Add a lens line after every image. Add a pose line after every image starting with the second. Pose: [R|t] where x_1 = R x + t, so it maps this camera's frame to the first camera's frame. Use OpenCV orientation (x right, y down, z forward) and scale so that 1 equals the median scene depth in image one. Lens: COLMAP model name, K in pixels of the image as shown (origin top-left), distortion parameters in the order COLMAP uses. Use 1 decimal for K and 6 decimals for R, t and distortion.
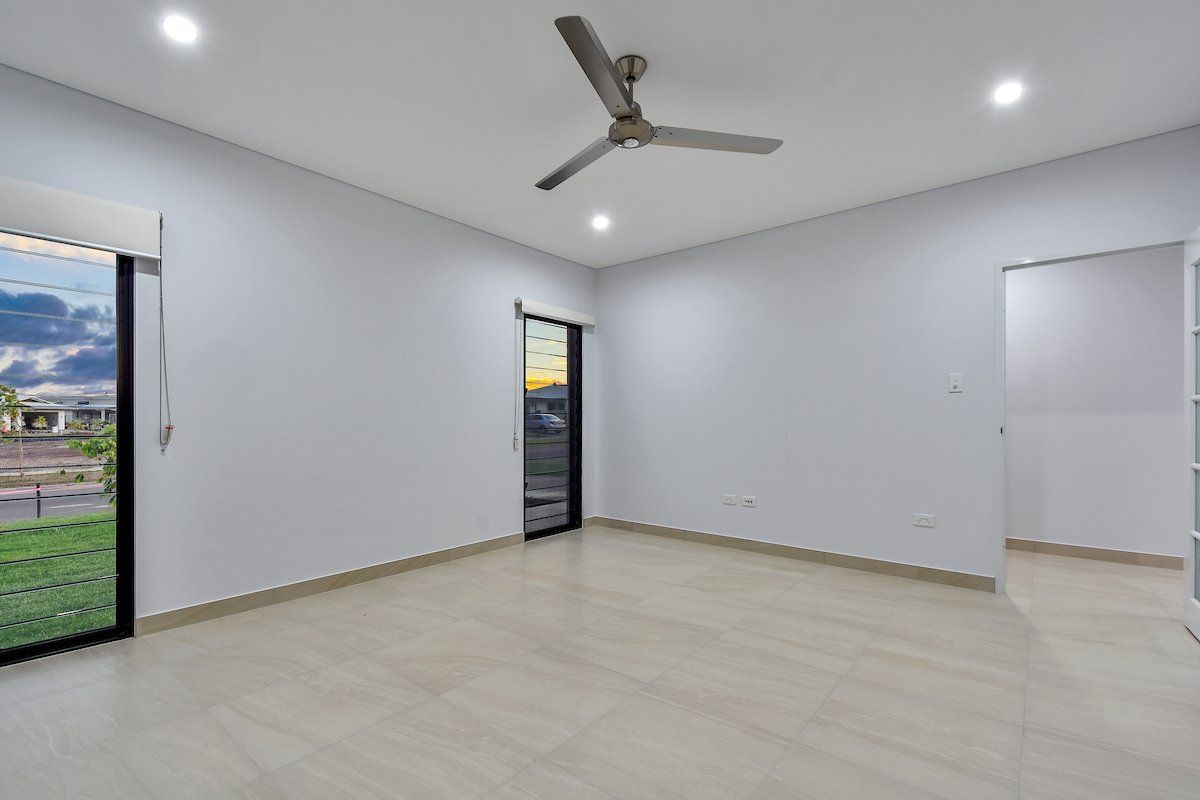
lens RADIAL K [[522.0, 0, 599.1], [0, 522.0, 412.3], [0, 0, 1]] dist [0.041084, -0.022217]
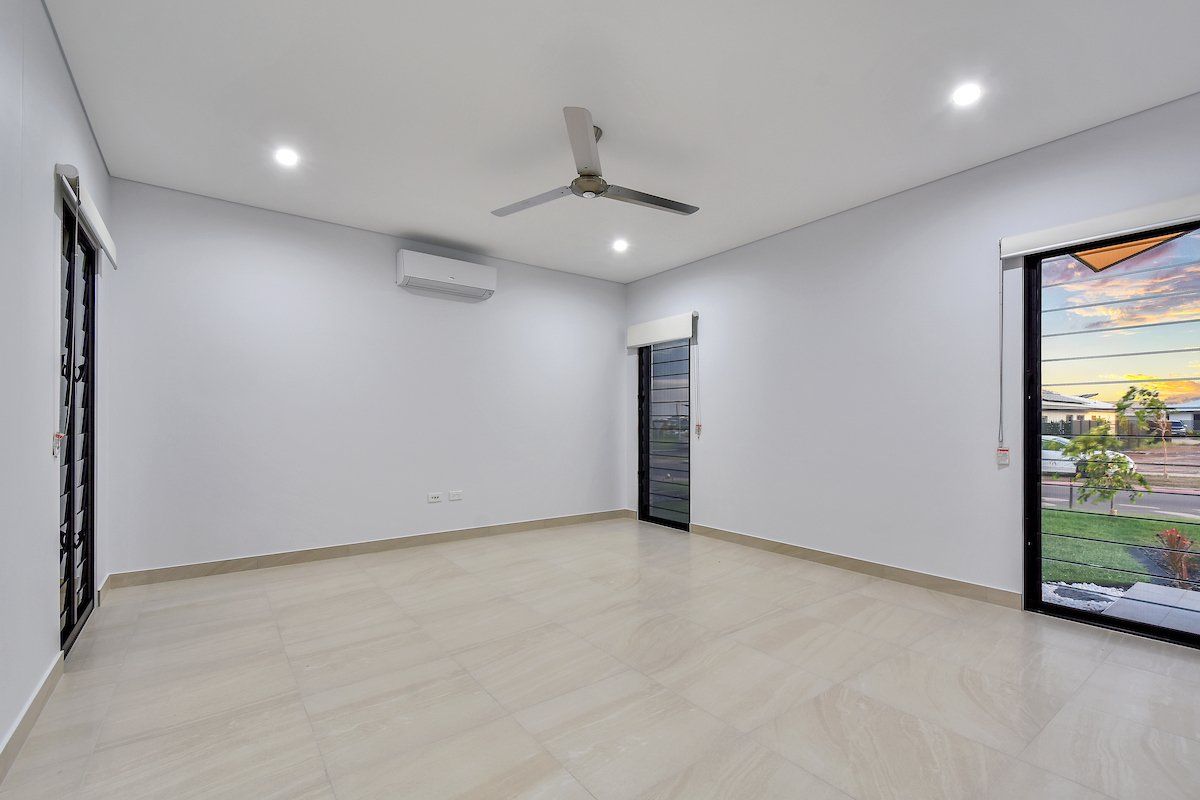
lens RADIAL K [[522.0, 0, 599.1], [0, 522.0, 412.3], [0, 0, 1]] dist [0.041084, -0.022217]
pose [[-0.240950, -0.021275, -0.970304, 1.031213], [0.017168, 0.999510, -0.026179, 0.025485], [0.970386, -0.022966, -0.240467, 1.102083]]
